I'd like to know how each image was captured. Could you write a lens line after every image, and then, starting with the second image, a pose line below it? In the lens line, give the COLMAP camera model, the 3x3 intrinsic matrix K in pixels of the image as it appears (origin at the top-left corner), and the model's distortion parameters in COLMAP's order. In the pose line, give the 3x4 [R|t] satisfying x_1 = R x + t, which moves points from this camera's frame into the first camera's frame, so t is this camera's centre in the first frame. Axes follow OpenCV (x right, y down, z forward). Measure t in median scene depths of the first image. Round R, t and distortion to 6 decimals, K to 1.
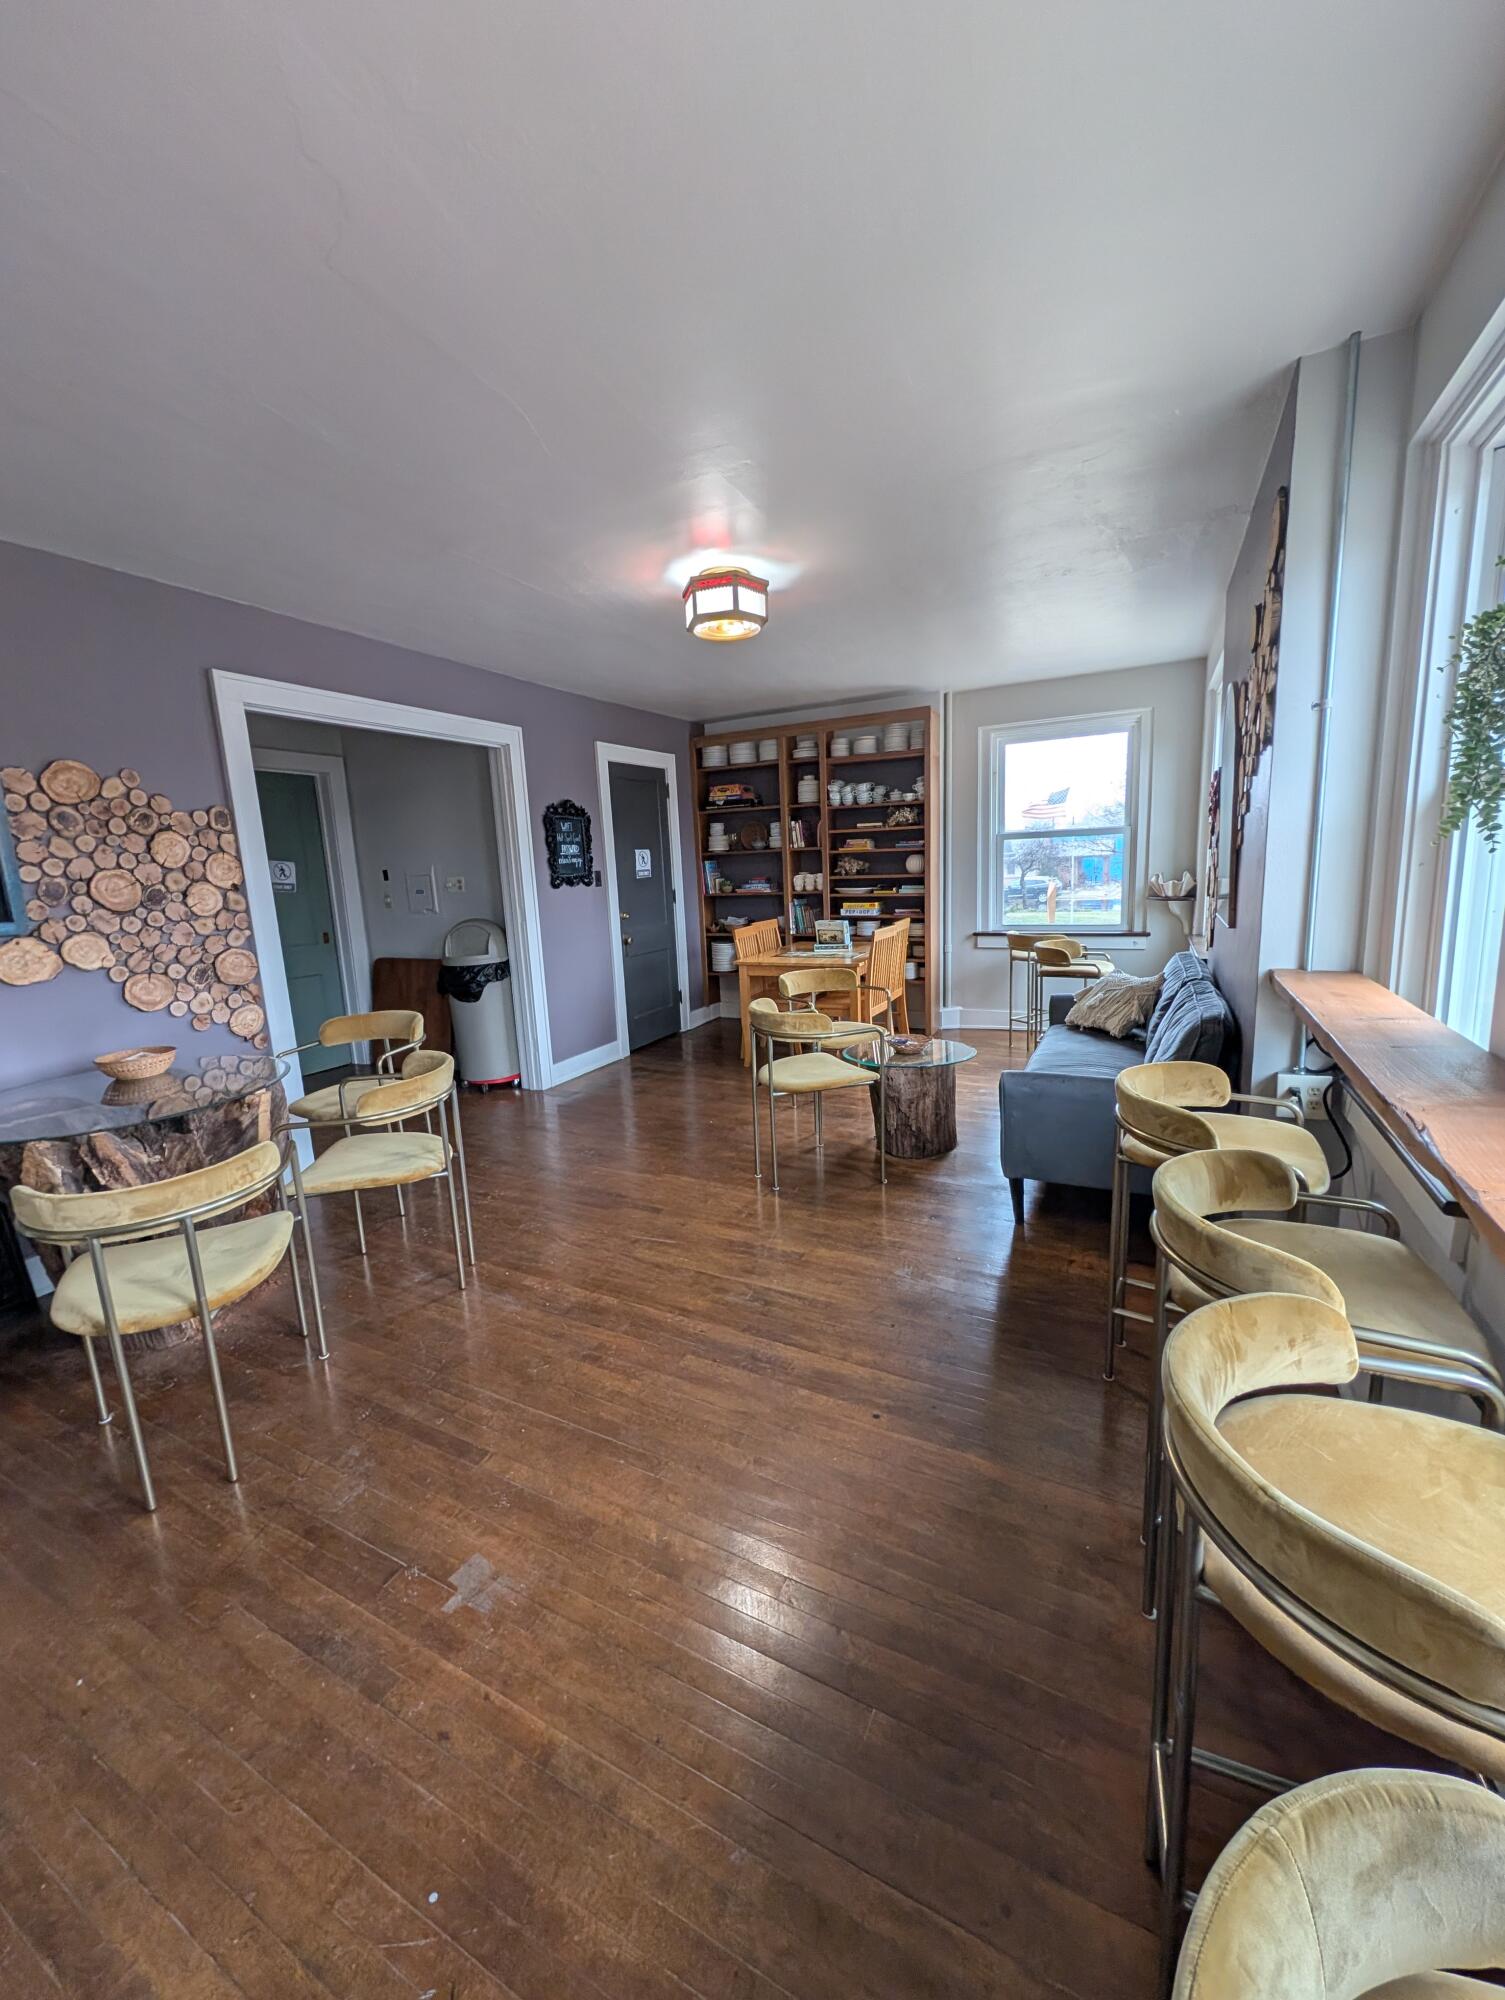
lens RADIAL K [[763.1, 0, 738.8], [0, 763.1, 994.0], [0, 0, 1]] dist [-0.001891, -0.000122]
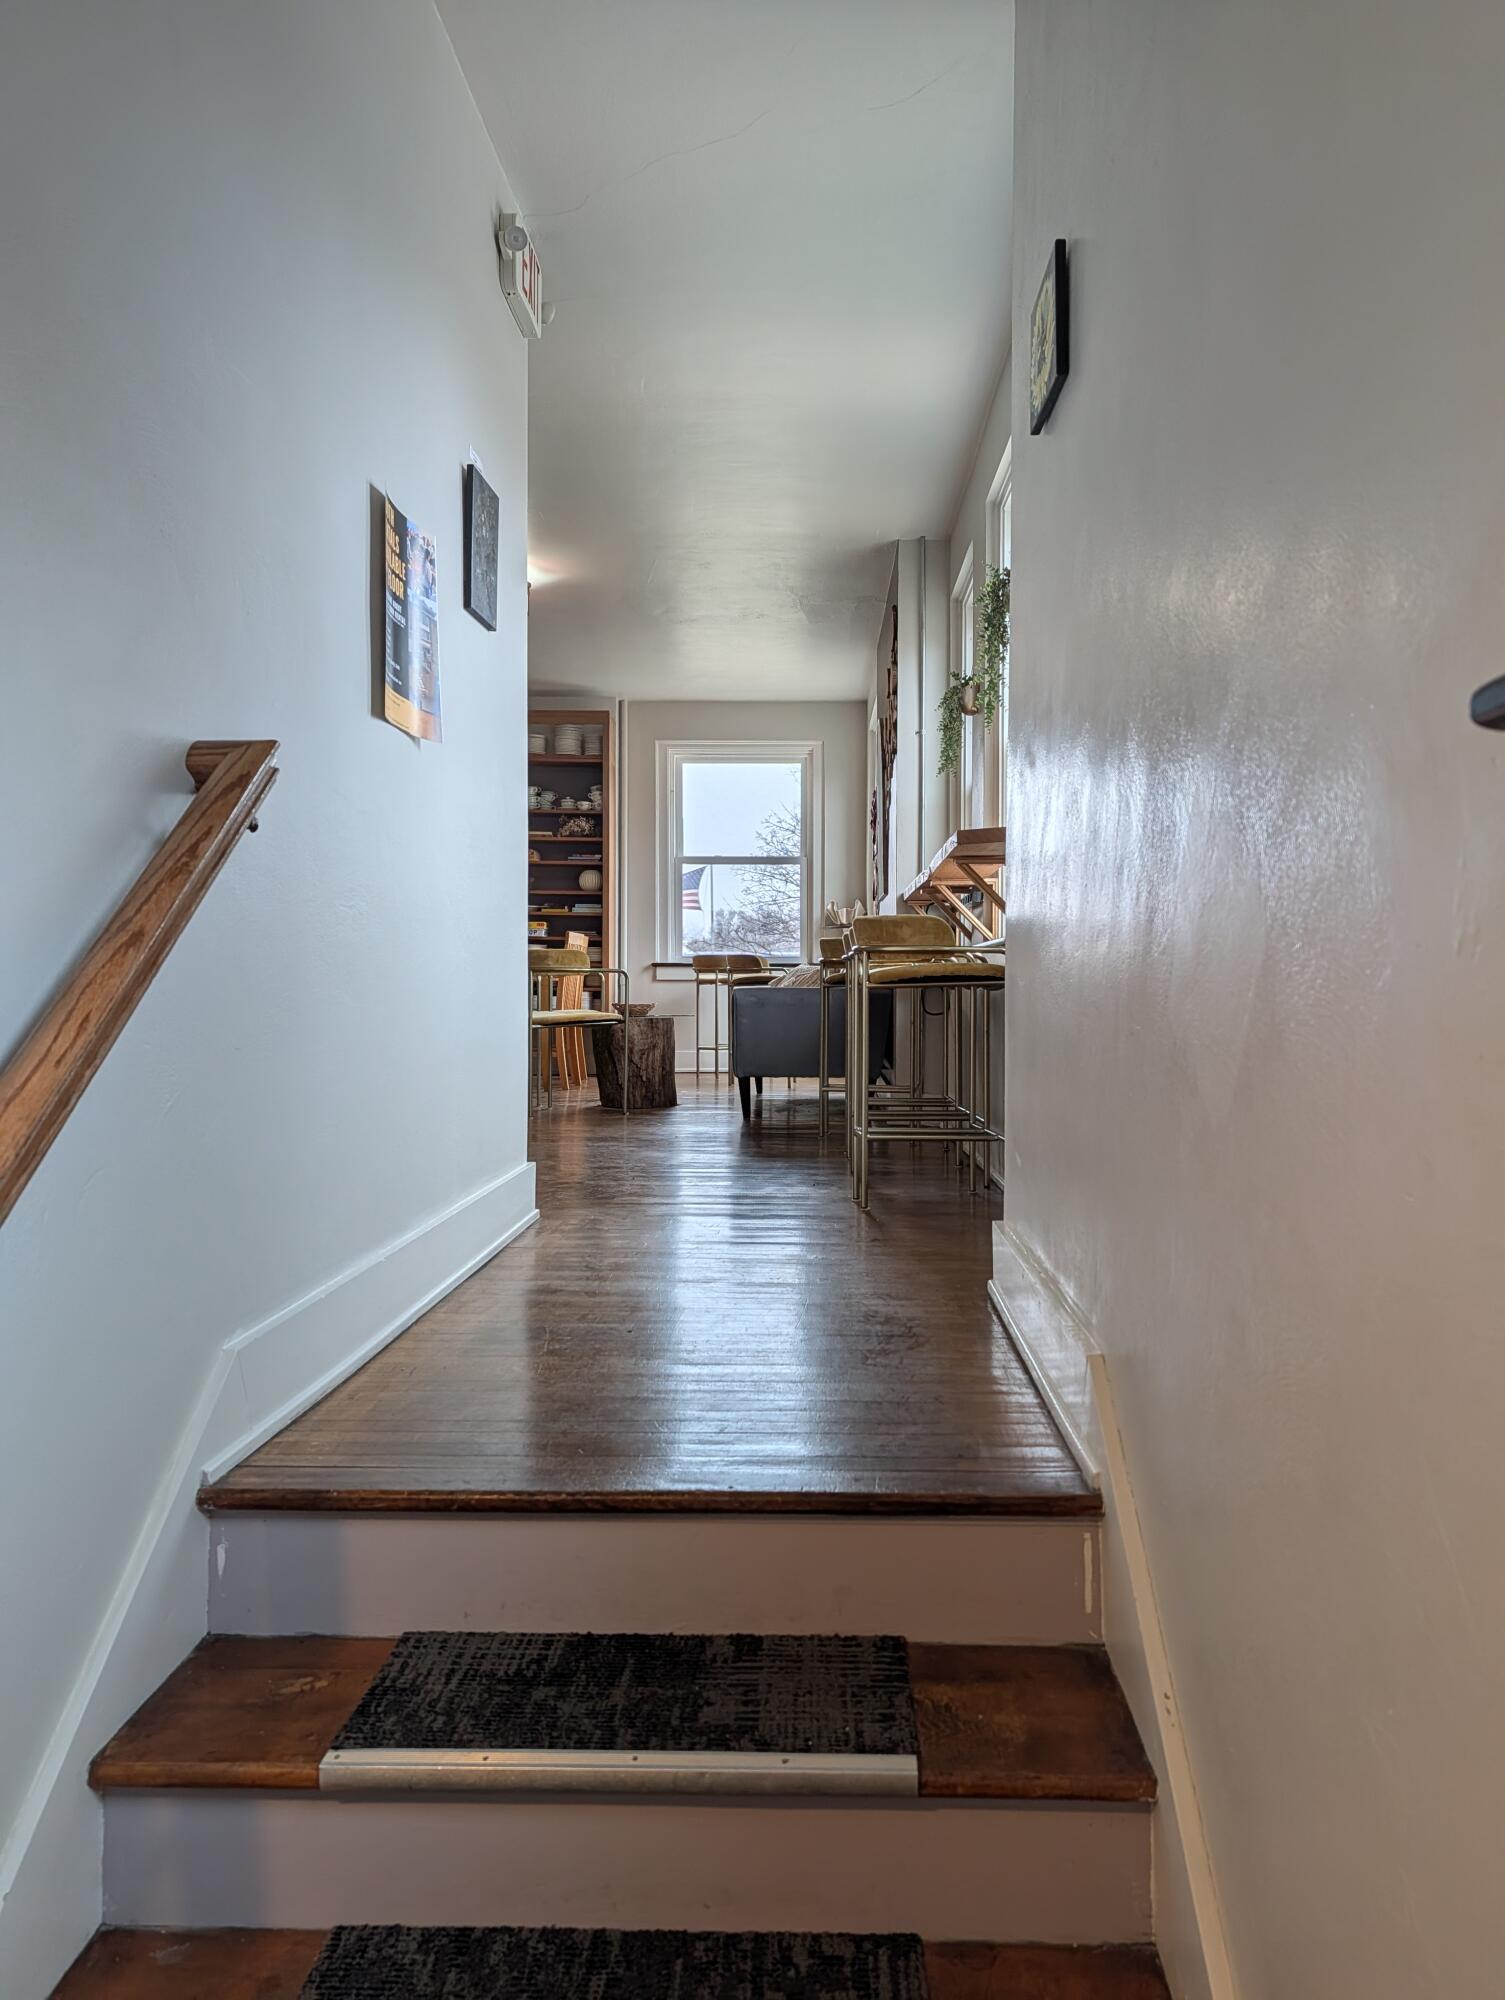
lens RADIAL K [[1421.8, 0, 758.2], [0, 1421.8, 998.2], [0, 0, 1]] dist [0.009479, -0.001745]
pose [[0.900143, 0.046265, 0.433131, -0.317184], [0.027951, 0.986160, -0.163426, 0.251443], [-0.434697, 0.159213, 0.886391, -0.548616]]
